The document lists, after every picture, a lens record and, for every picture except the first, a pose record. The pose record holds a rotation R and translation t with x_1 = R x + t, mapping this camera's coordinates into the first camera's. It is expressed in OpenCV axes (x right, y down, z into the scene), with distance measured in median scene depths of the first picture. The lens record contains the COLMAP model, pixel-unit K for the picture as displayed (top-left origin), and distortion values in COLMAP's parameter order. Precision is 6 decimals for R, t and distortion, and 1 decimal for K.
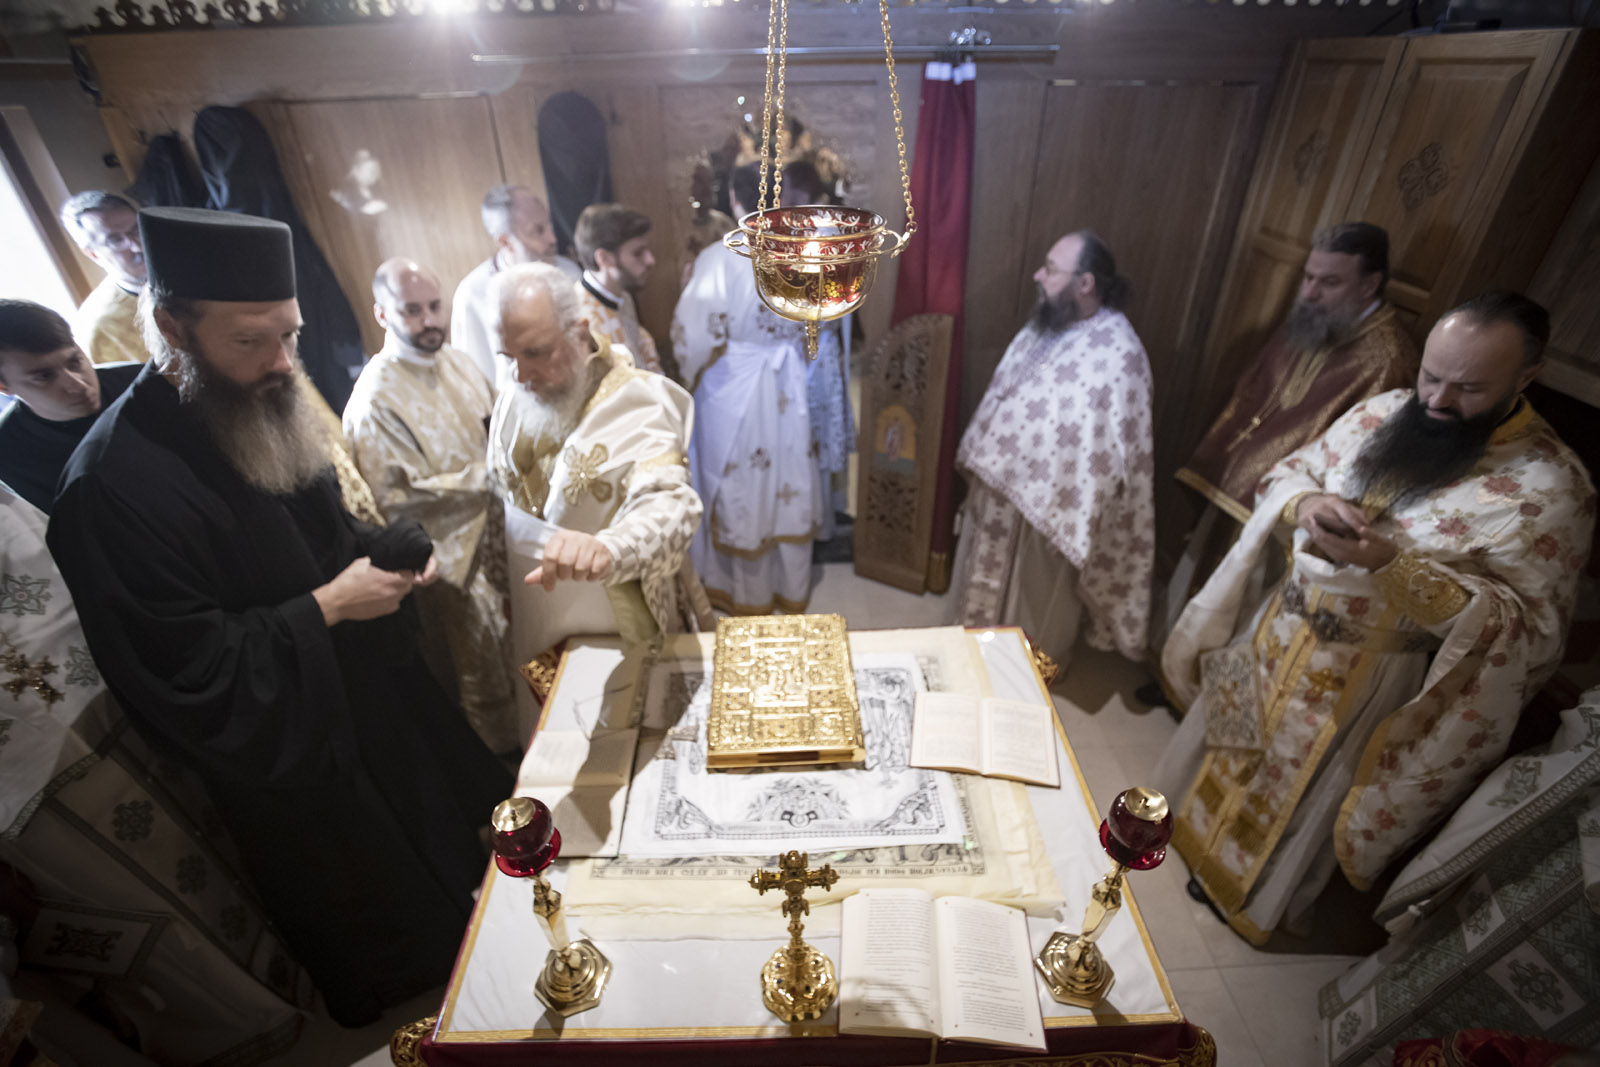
lens RADIAL K [[736.5, 0, 789.6], [0, 736.5, 535.2], [0, 0, 1]] dist [-0.067986, 0.028979]
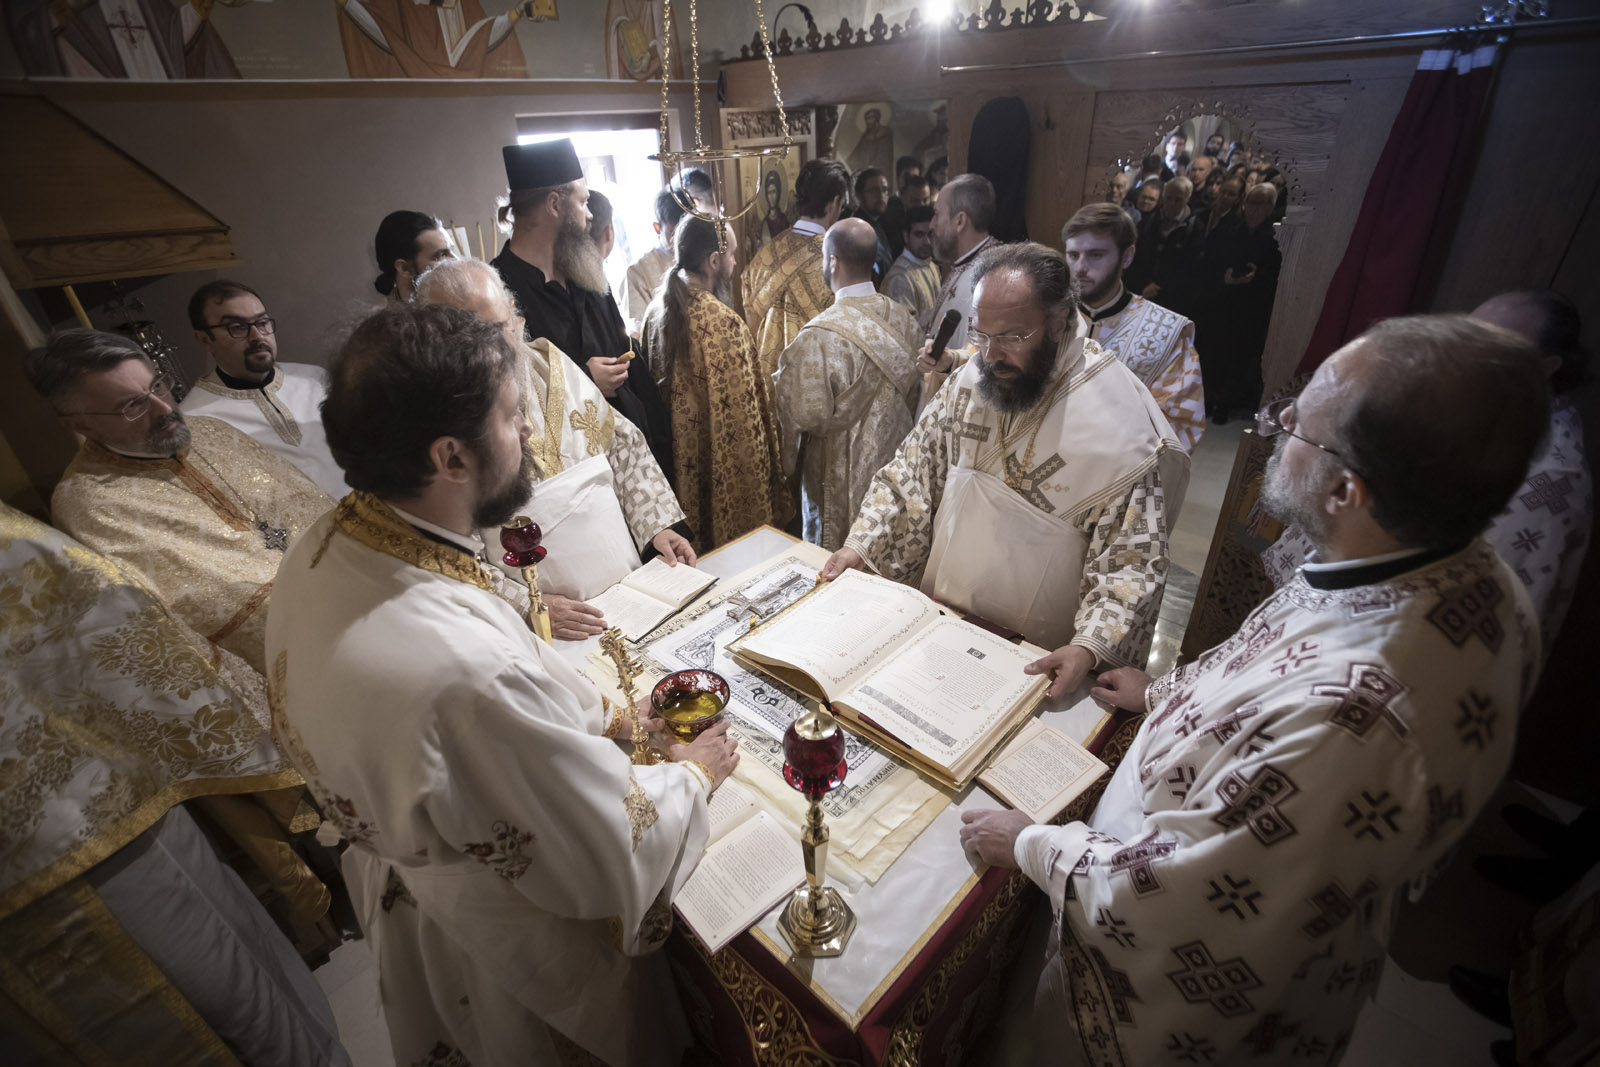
lens RADIAL K [[736.5, 0, 789.6], [0, 736.5, 535.2], [0, 0, 1]] dist [-0.067986, 0.028979]
pose [[0.717351, 0.342003, -0.606994, 0.333974], [-0.366772, 0.926106, 0.088349, 0.022230], [0.592356, 0.159251, 0.789780, 0.053291]]
